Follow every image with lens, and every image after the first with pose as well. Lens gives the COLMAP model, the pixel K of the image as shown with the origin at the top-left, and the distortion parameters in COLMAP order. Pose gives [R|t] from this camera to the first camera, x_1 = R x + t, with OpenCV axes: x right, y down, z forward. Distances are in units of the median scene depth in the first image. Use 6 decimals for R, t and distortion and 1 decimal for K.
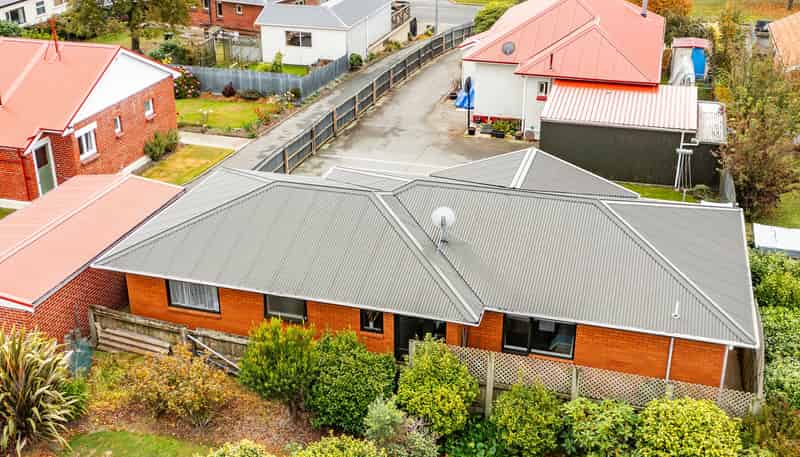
lens RADIAL K [[880.2, 0, 400.0], [0, 880.2, 228.5], [0, 0, 1]] dist [-0.019827, -0.015130]
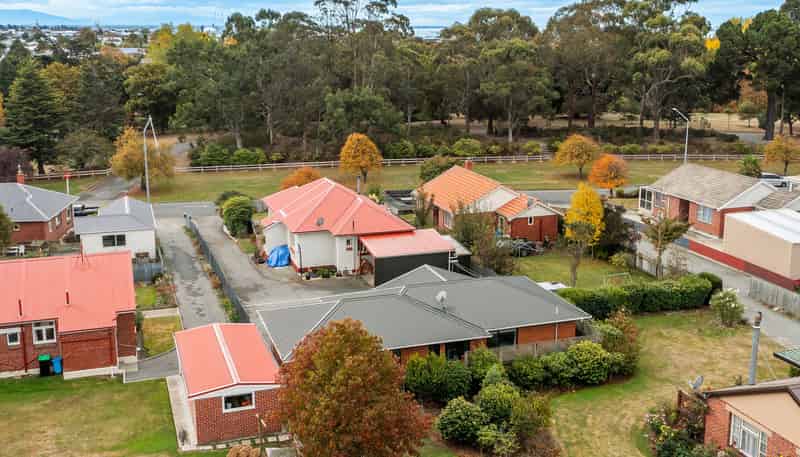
lens RADIAL K [[880.2, 0, 400.0], [0, 880.2, 228.5], [0, 0, 1]] dist [-0.019827, -0.015130]
pose [[0.816723, -0.133099, 0.561469, -0.637326], [0.242521, 0.962098, -0.124706, 0.036902], [-0.523590, 0.238019, 0.818047, -0.351920]]
